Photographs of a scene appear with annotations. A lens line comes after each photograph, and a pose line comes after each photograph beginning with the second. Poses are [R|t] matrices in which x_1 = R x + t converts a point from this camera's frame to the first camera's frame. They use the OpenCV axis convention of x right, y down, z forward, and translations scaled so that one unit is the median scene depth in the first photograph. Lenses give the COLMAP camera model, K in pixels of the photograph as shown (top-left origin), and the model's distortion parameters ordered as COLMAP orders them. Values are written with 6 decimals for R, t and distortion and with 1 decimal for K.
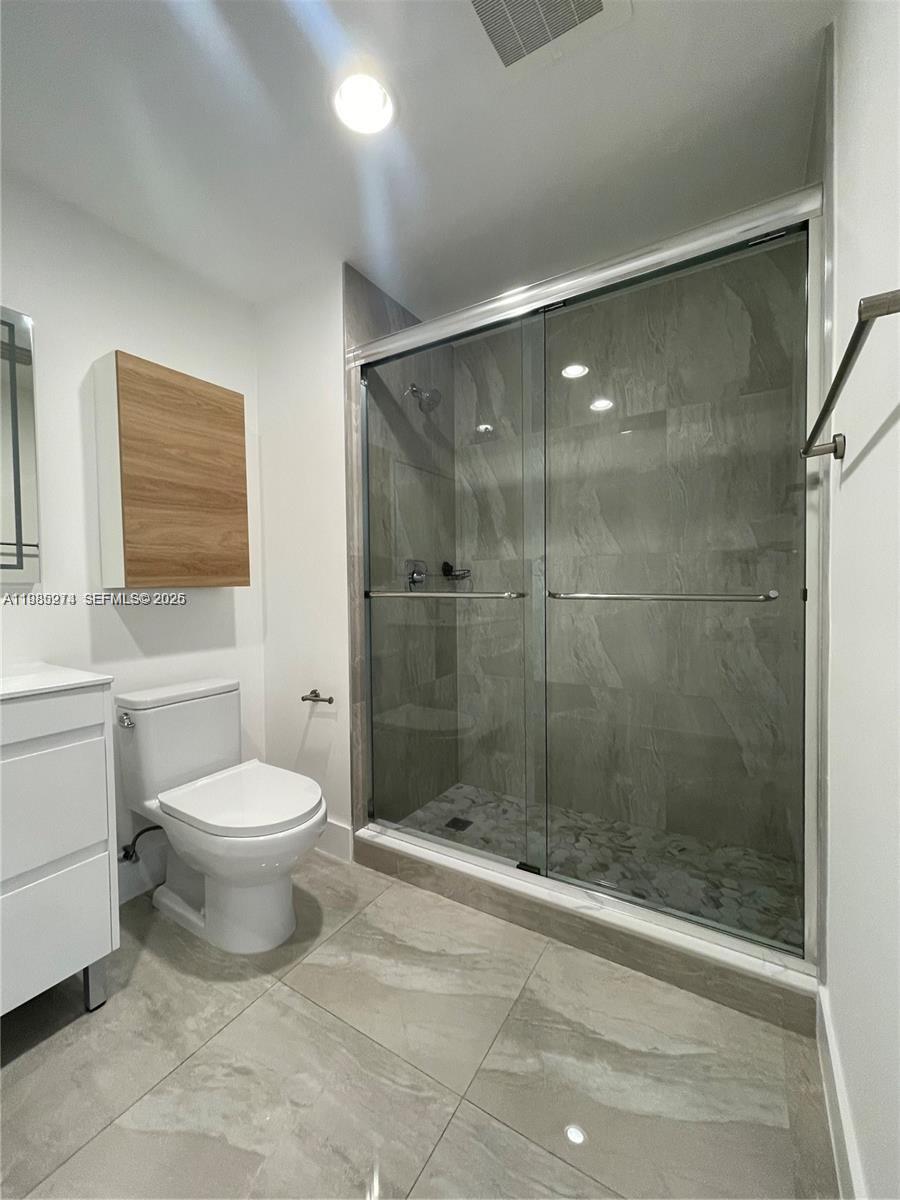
lens RADIAL K [[491.9, 0, 450.0], [0, 491.9, 600.0], [0, 0, 1]] dist [0.001648, 0.000585]
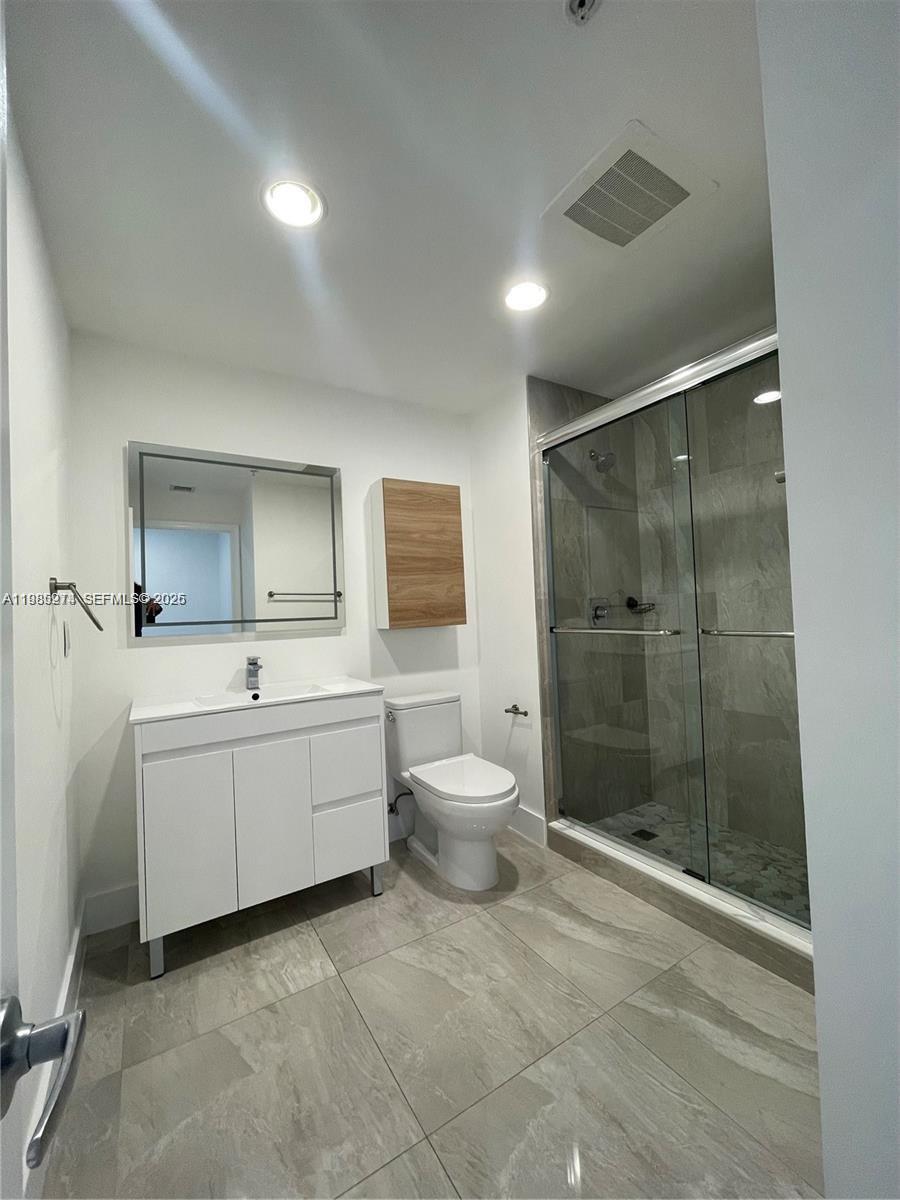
lens RADIAL K [[491.9, 0, 450.0], [0, 491.9, 600.0], [0, 0, 1]] dist [0.001648, 0.000585]
pose [[0.898080, -0.033123, -0.438584, 0.152993], [0.015111, 0.998895, -0.044496, -0.036359], [0.439573, 0.033334, 0.897588, -0.244341]]
